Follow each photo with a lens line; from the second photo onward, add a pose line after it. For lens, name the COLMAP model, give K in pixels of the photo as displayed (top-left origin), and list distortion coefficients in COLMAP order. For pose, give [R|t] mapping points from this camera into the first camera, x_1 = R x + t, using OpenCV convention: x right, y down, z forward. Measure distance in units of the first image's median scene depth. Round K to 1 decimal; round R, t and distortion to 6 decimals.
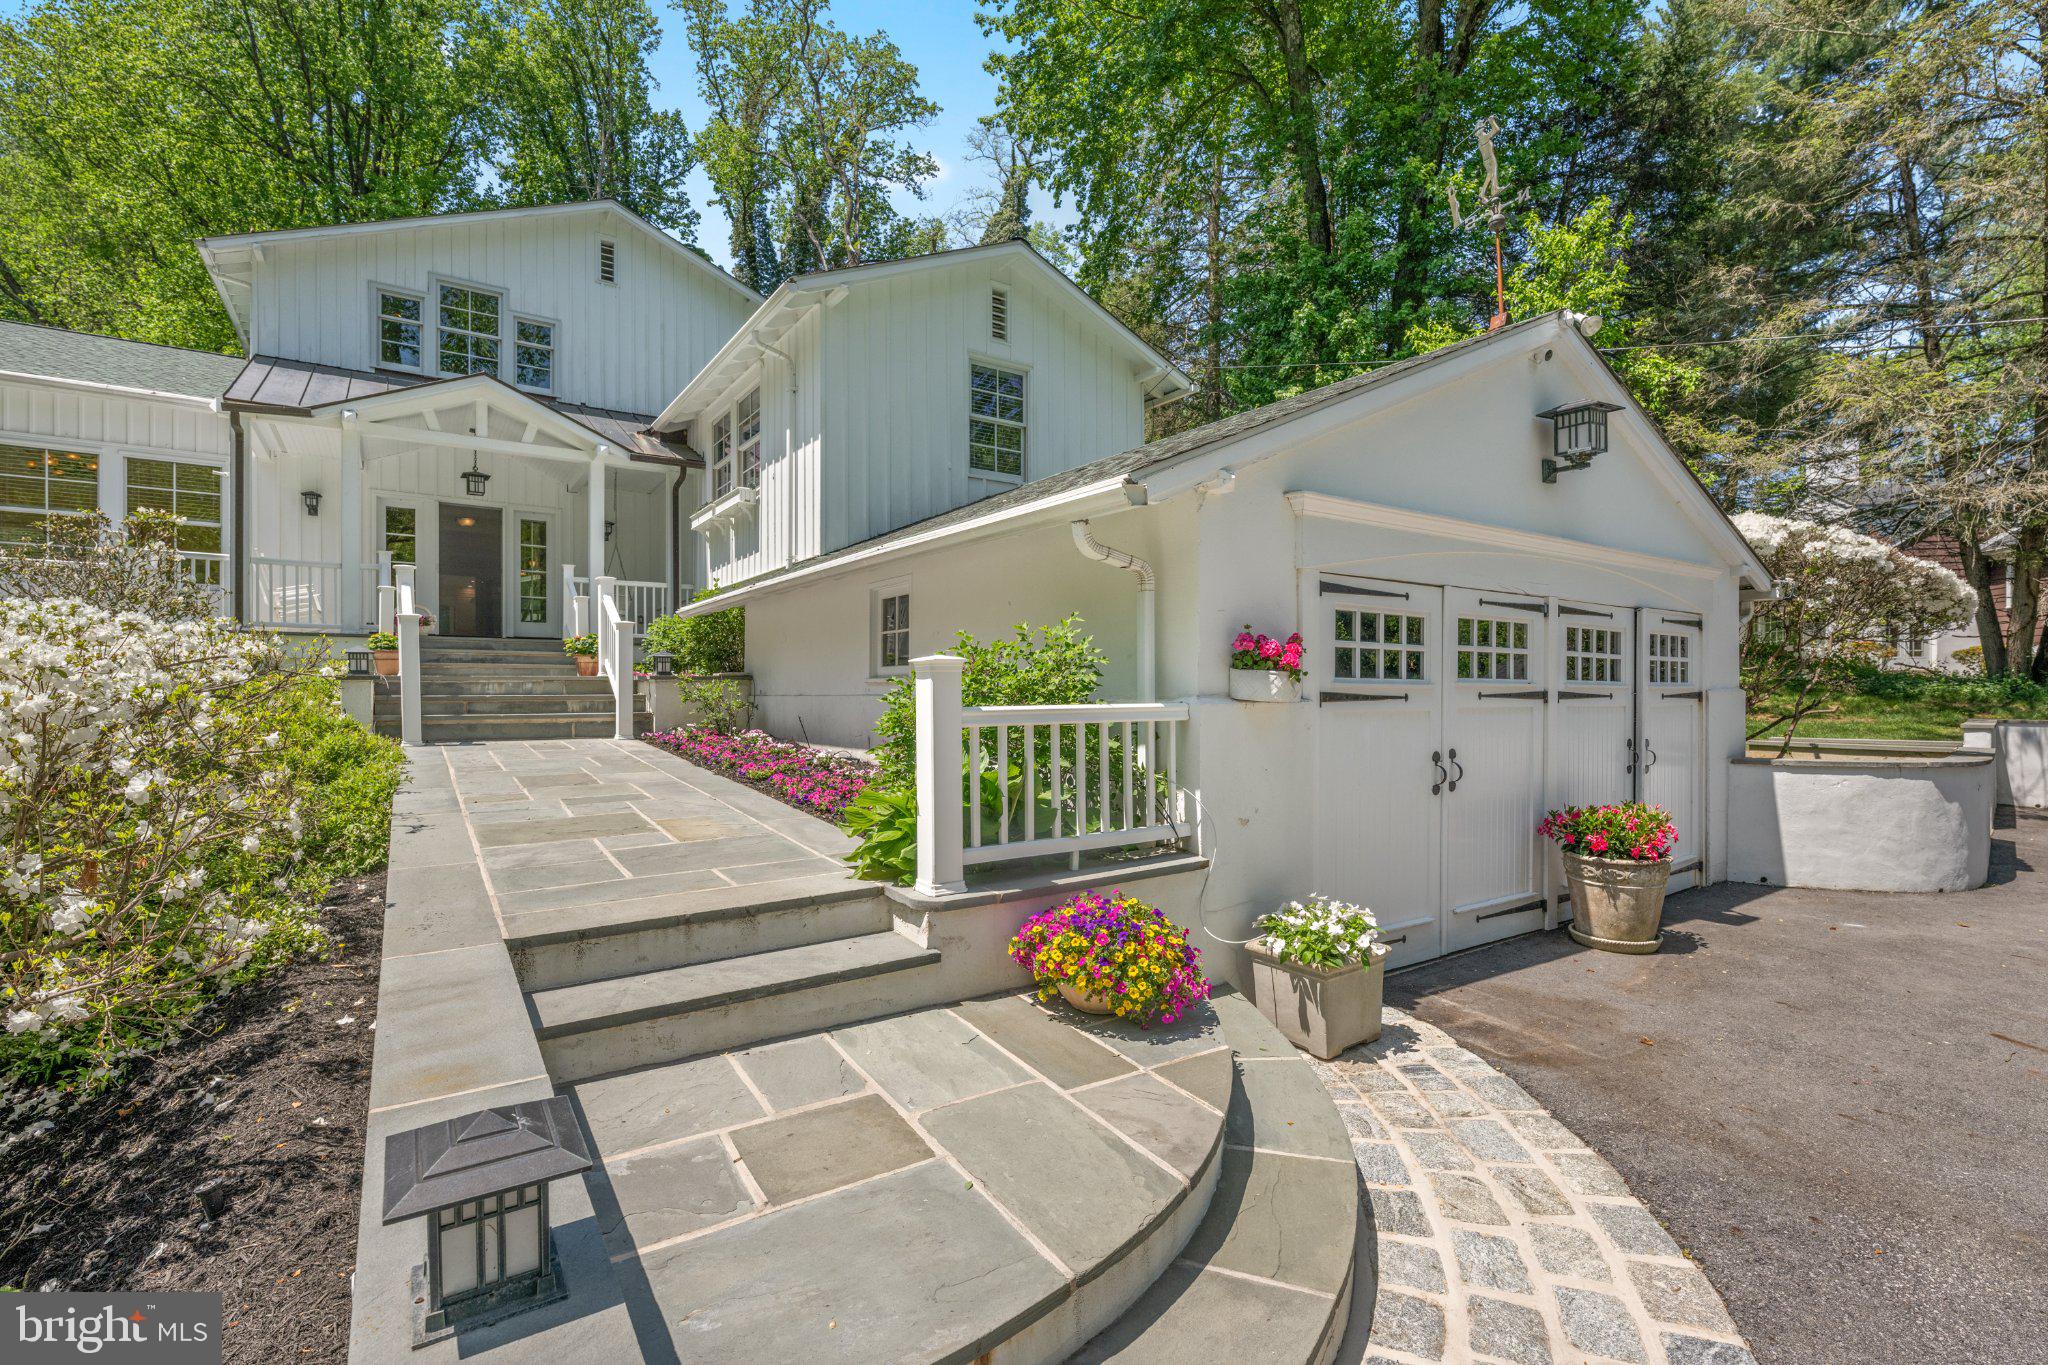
lens RADIAL K [[850.8, 0, 1034.9], [0, 850.8, 693.2], [0, 0, 1]] dist [-0.001461, -0.000235]
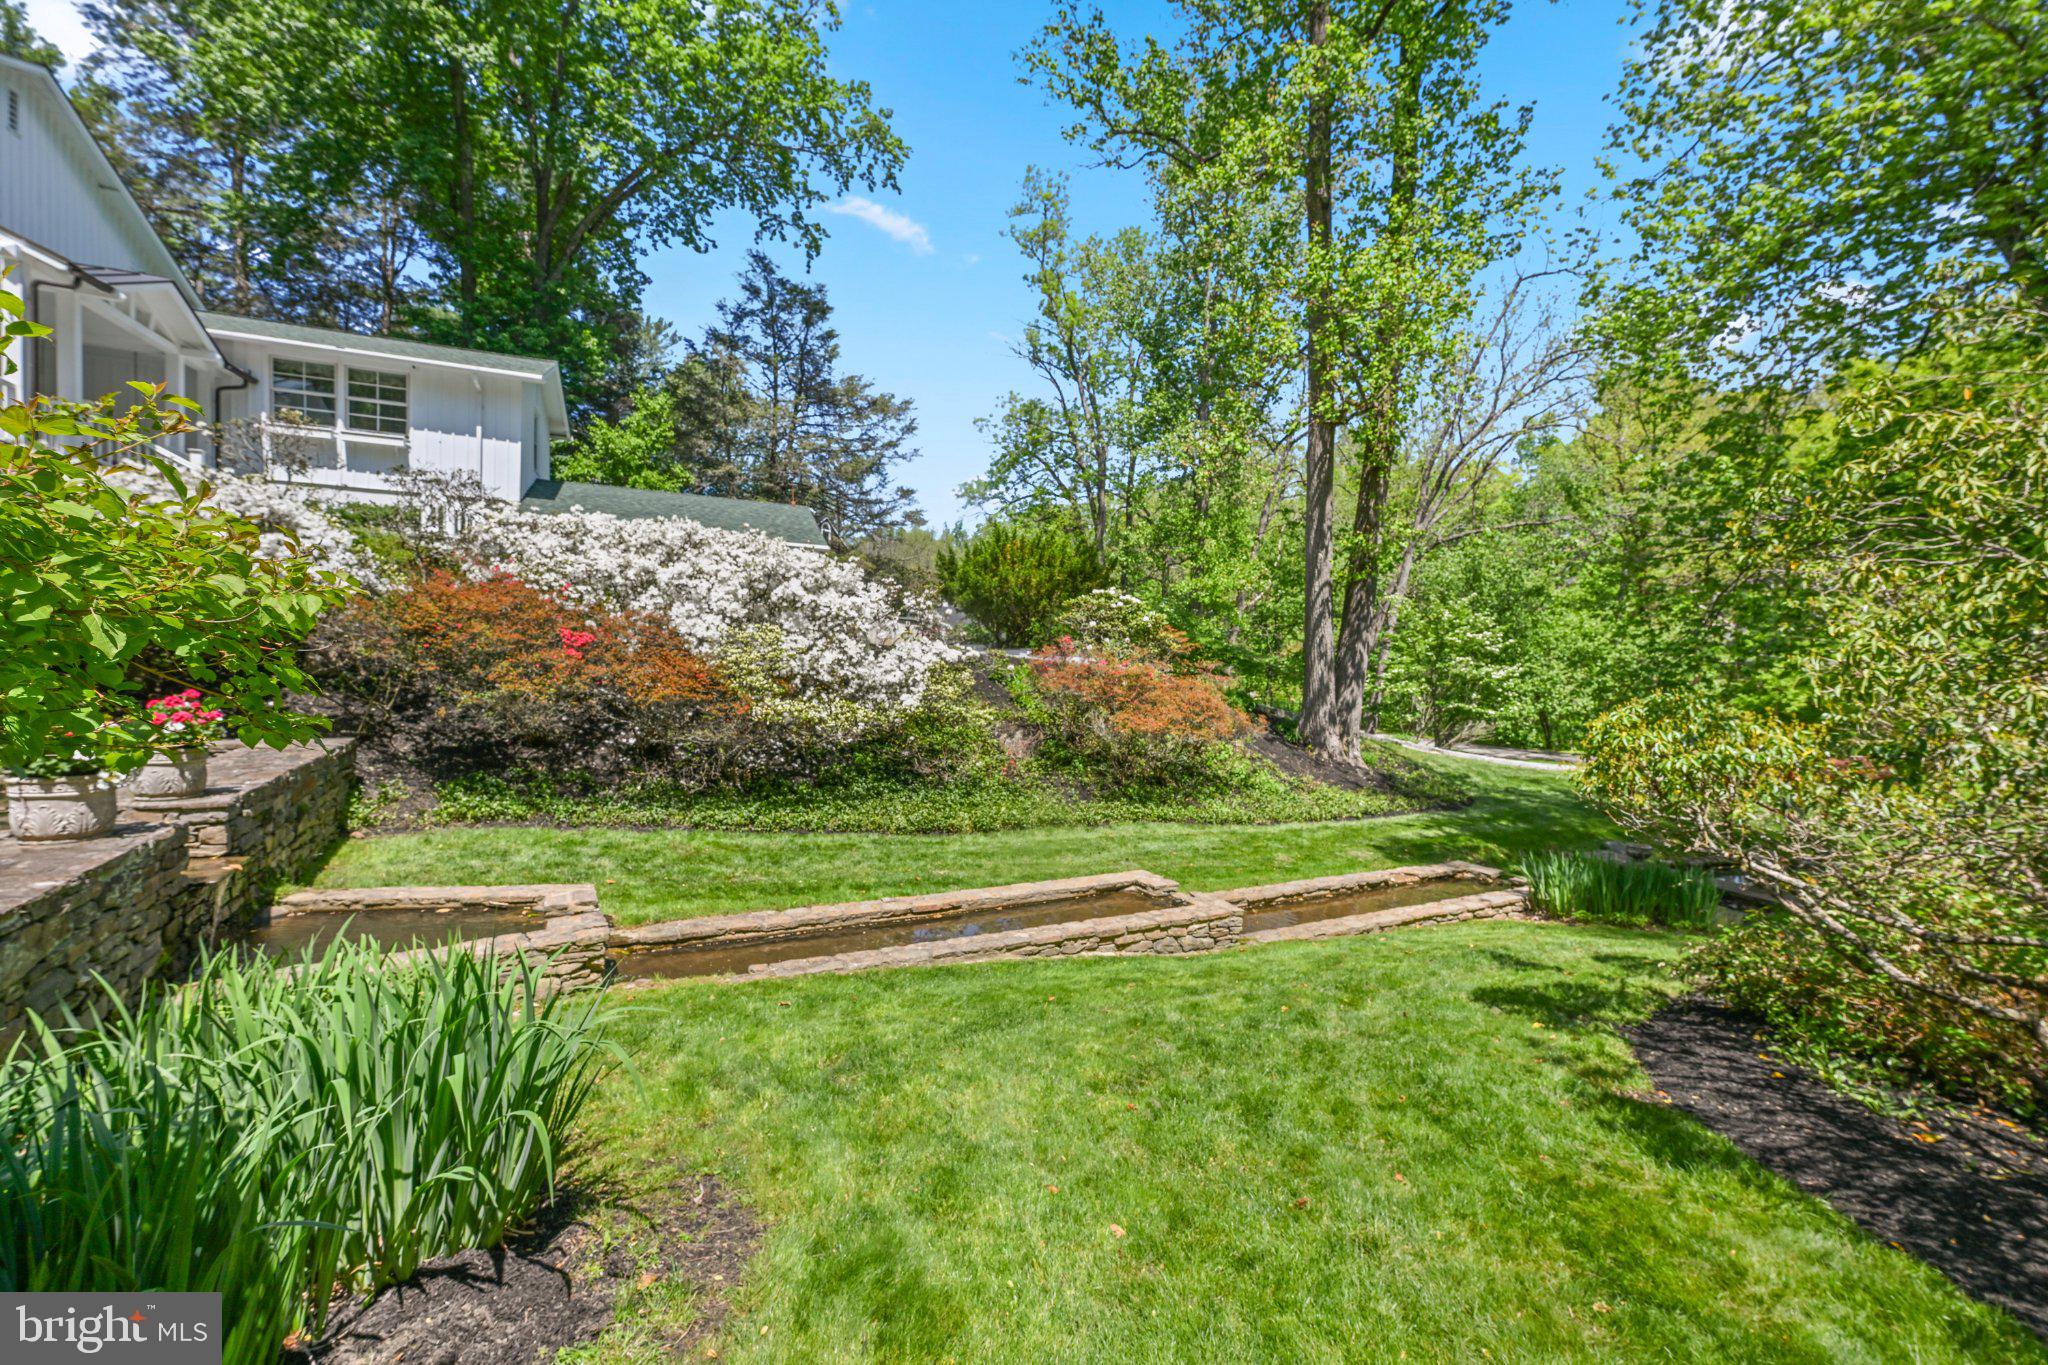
lens RADIAL K [[816.3, 0, 1026.6], [0, 816.3, 693.7], [0, 0, 1]] dist [-0.000437, 0.000048]
pose [[0.178780, -0.043214, 0.982940, -1.700702], [-0.000238, 0.999033, 0.043965, 0.190258], [-0.983889, -0.008094, 0.178597, -0.491700]]
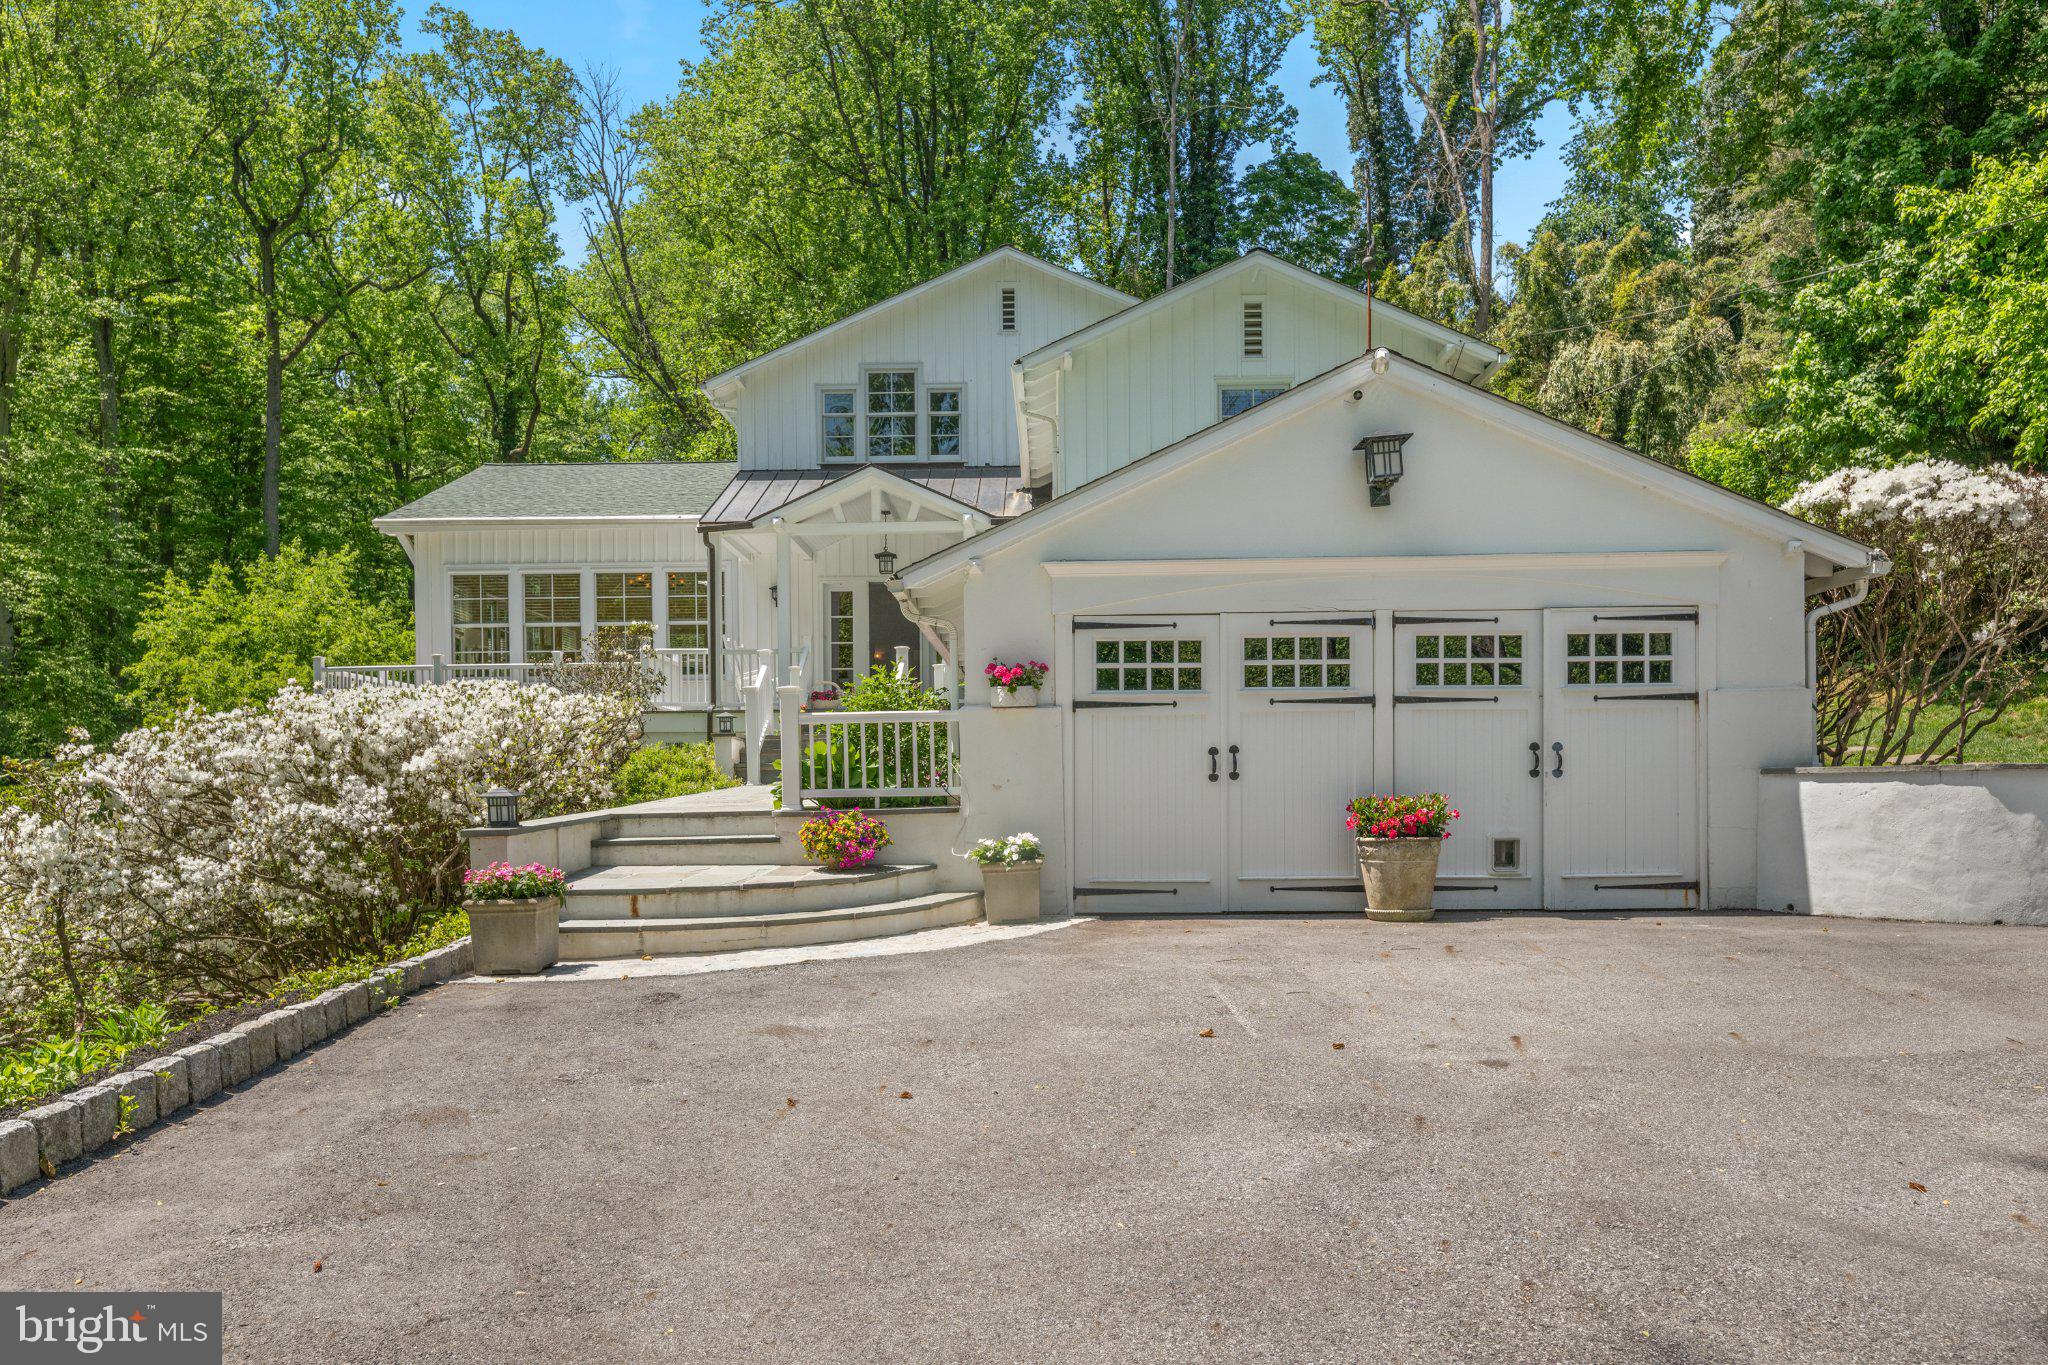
lens RADIAL K [[1441.2, 0, 1090.6], [0, 1441.2, 839.1], [0, 0, 1]] dist [-0.000416, 0.002080]
pose [[0.814906, 0.006260, -0.579559, 0.670926], [0.007487, 0.999745, 0.021325, 0.068015], [0.579545, -0.021718, 0.814651, -0.359888]]
